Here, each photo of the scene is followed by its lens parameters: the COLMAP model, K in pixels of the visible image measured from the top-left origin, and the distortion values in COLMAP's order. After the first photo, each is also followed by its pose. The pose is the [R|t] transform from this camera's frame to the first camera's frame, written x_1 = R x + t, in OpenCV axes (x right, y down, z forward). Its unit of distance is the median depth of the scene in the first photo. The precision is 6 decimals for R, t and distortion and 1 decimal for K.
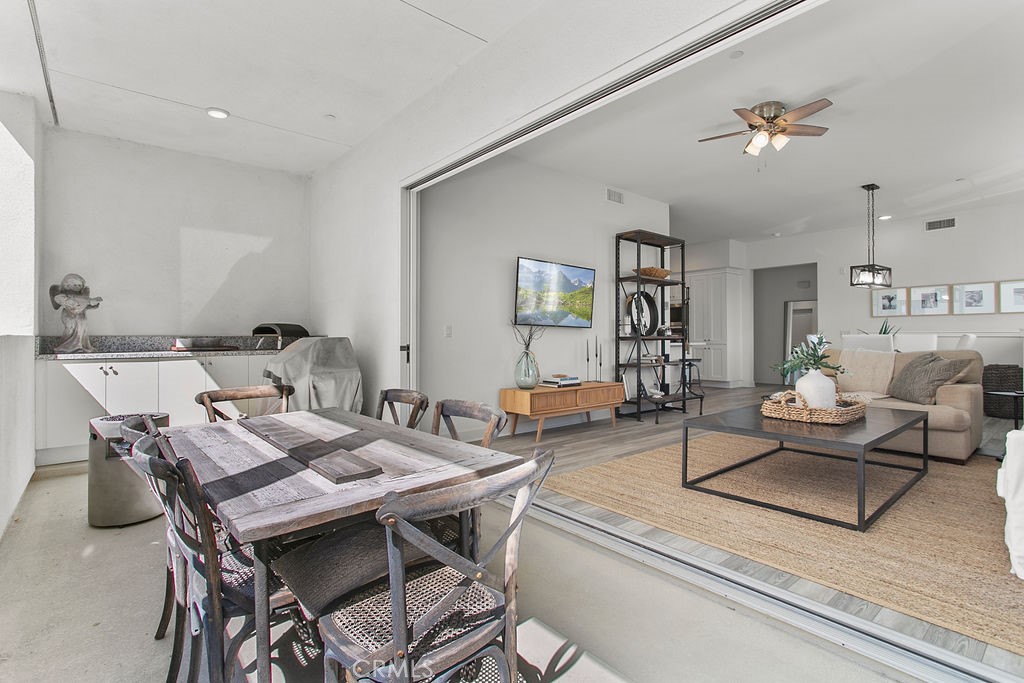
lens RADIAL K [[483.0, 0, 509.4], [0, 483.0, 338.7], [0, 0, 1]] dist [0.013447, 0.000145]
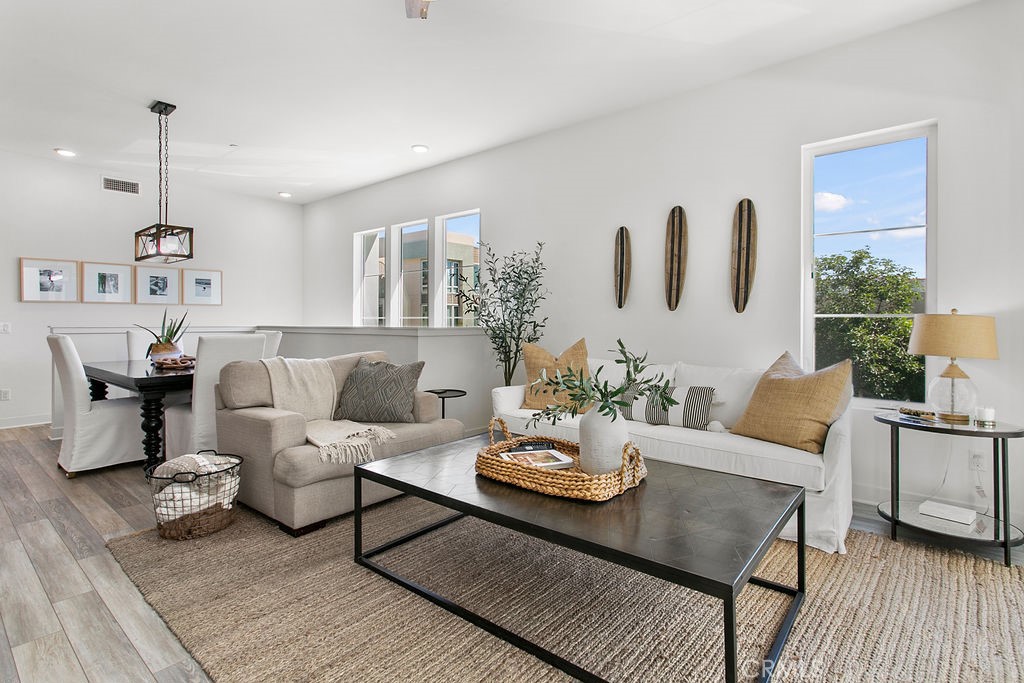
lens RADIAL K [[504.8, 0, 510.4], [0, 504.8, 317.7], [0, 0, 1]] dist [0.001118, -0.000133]
pose [[-0.159466, 0.008506, 0.987167, -0.000830], [0.002769, 0.999963, -0.008169, -0.021968], [-0.987200, 0.001430, -0.159483, 0.648004]]
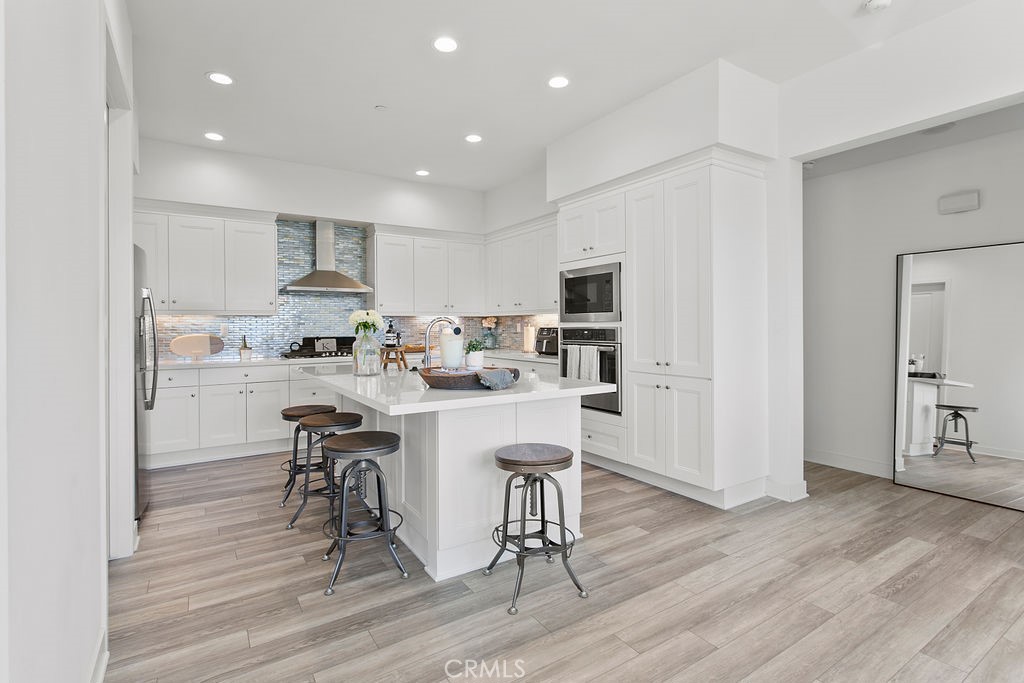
lens RADIAL K [[493.0, 0, 506.6], [0, 493.0, 324.5], [0, 0, 1]] dist [0.001142, 0.000193]
pose [[0.990723, -0.000748, -0.135897, 0.557827], [-0.000138, 0.999979, -0.006505, -0.037711], [0.135899, 0.006463, 0.990702, 1.013850]]
